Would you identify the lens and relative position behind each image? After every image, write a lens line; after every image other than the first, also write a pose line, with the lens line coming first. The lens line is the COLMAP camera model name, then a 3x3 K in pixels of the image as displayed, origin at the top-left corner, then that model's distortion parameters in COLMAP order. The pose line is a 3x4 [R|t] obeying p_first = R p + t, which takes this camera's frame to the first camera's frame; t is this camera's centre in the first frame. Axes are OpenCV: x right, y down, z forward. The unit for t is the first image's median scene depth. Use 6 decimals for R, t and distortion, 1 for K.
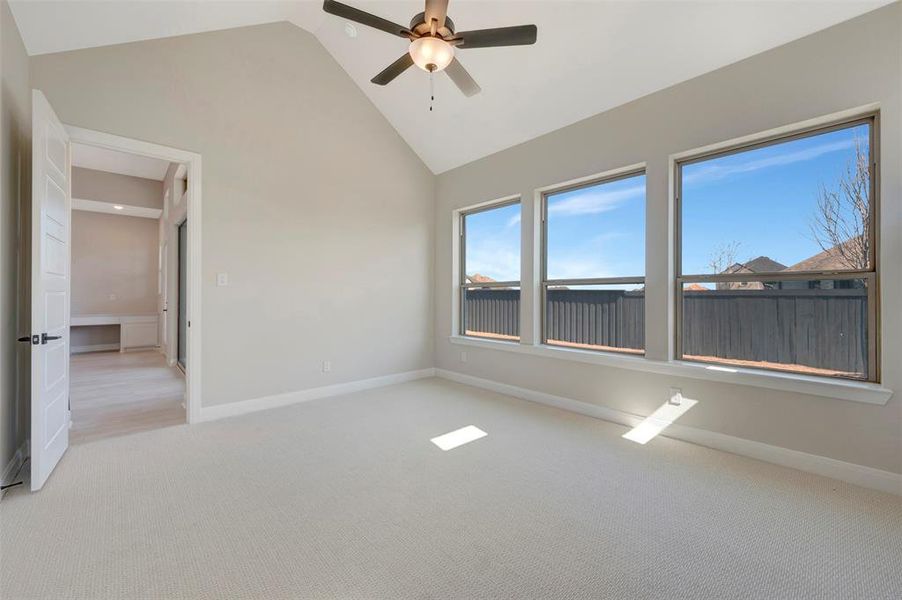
lens RADIAL K [[362.1, 0, 452.7], [0, 362.1, 293.9], [0, 0, 1]] dist [-0.000273, 0.000081]
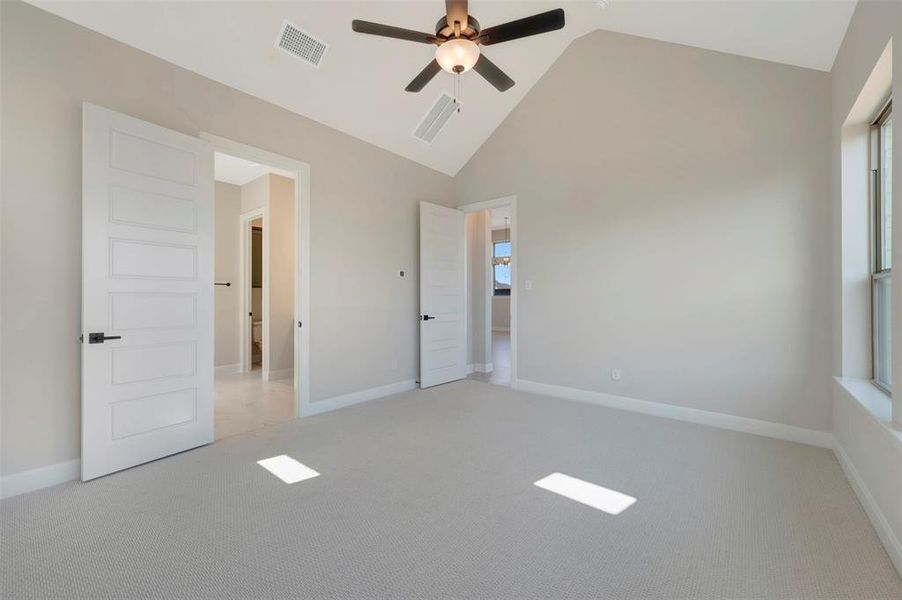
lens RADIAL K [[362.0, 0, 446.2], [0, 362.0, 297.5], [0, 0, 1]] dist [0.000197, 0.000008]
pose [[0.105906, -0.004649, -0.994365, 0.525457], [0.001808, 0.999988, -0.004483, 0.007952], [0.994375, -0.001324, 0.105913, 0.481849]]
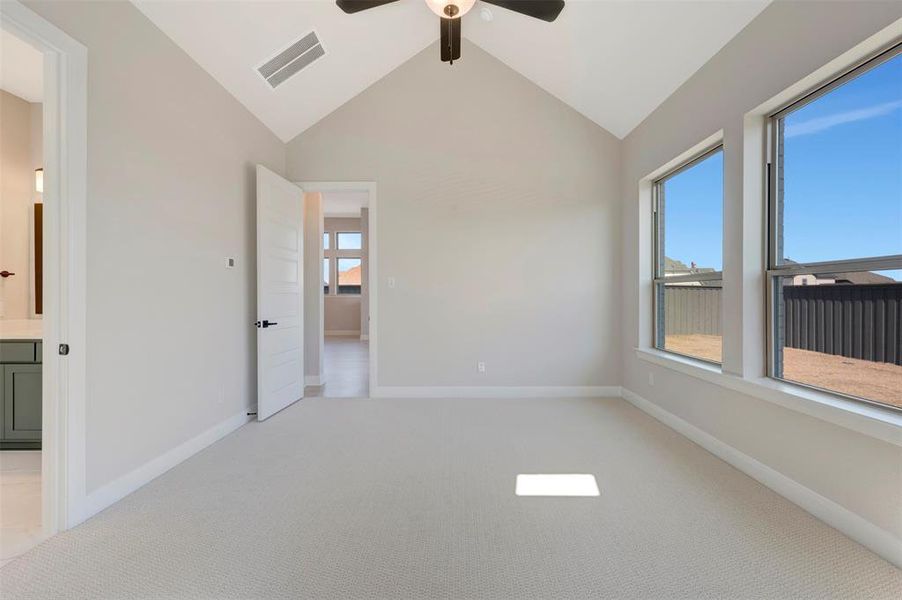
lens RADIAL K [[359.2, 0, 451.5], [0, 359.2, 295.9], [0, 0, 1]] dist [-0.000099, 0.000042]
pose [[0.722340, -0.003459, -0.691530, 0.277026], [0.008009, 0.999962, 0.003363, 0.002078], [0.691492, -0.007968, 0.722340, 0.236479]]
